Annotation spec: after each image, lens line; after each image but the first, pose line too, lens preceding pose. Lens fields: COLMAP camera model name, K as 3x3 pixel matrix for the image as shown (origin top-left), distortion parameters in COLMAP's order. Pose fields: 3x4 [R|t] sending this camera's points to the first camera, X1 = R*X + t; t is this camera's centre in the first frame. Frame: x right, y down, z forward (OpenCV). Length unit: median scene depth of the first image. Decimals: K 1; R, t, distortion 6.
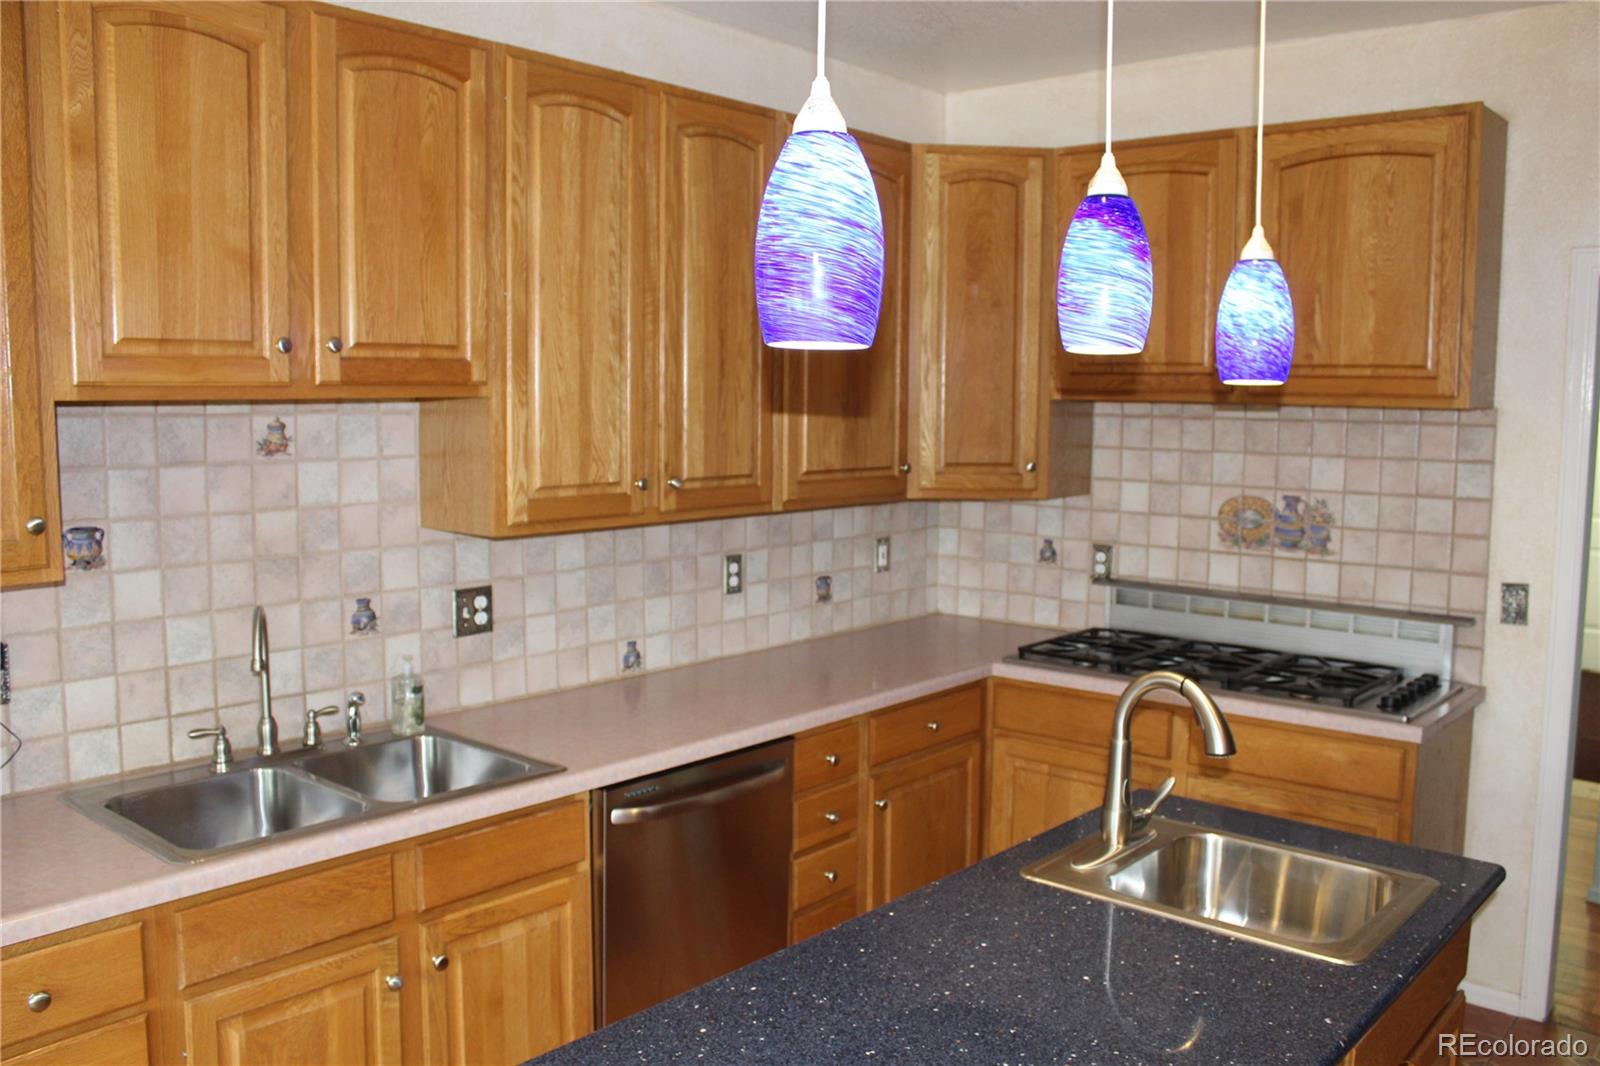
lens RADIAL K [[1379.0, 0, 805.4], [0, 1379.0, 529.0], [0, 0, 1]] dist [-0.017076, -0.002739]
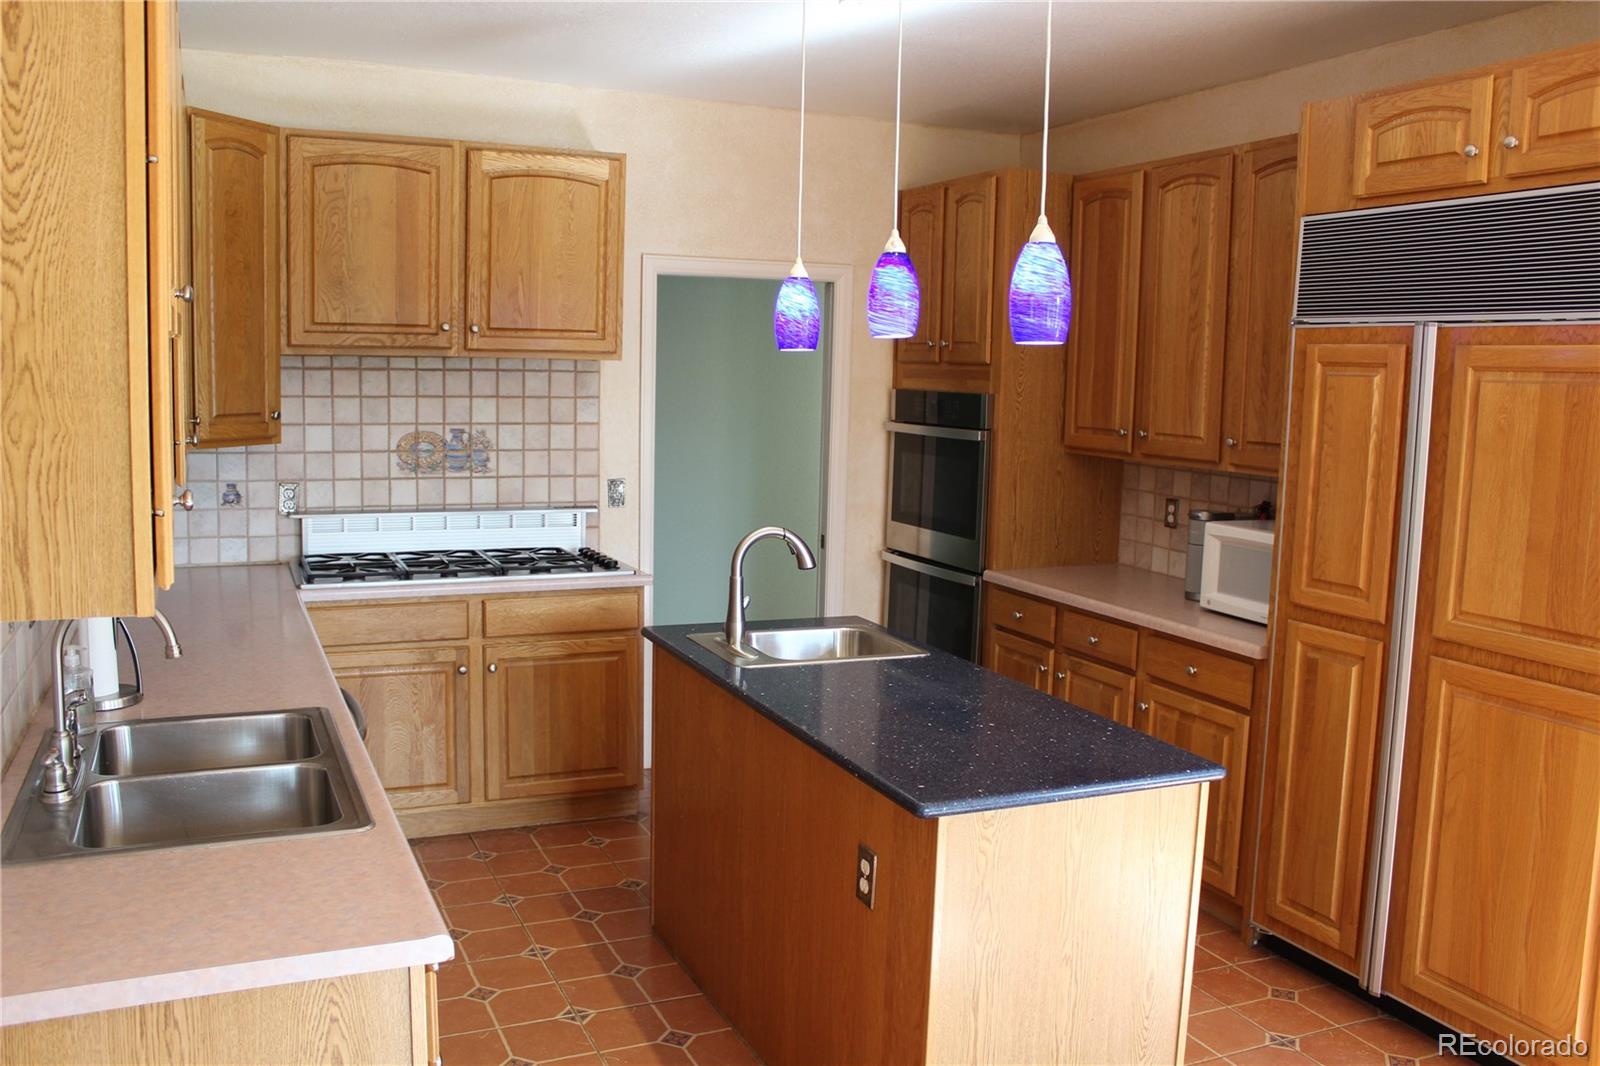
lens RADIAL K [[1379.0, 0, 816.8], [0, 1379.0, 528.7], [0, 0, 1]] dist [-0.017076, -0.002739]
pose [[0.457528, -0.114492, 0.881793, -0.634598], [0.074451, 0.993126, 0.090317, -0.022756], [-0.886073, 0.024328, 0.462908, 0.112034]]
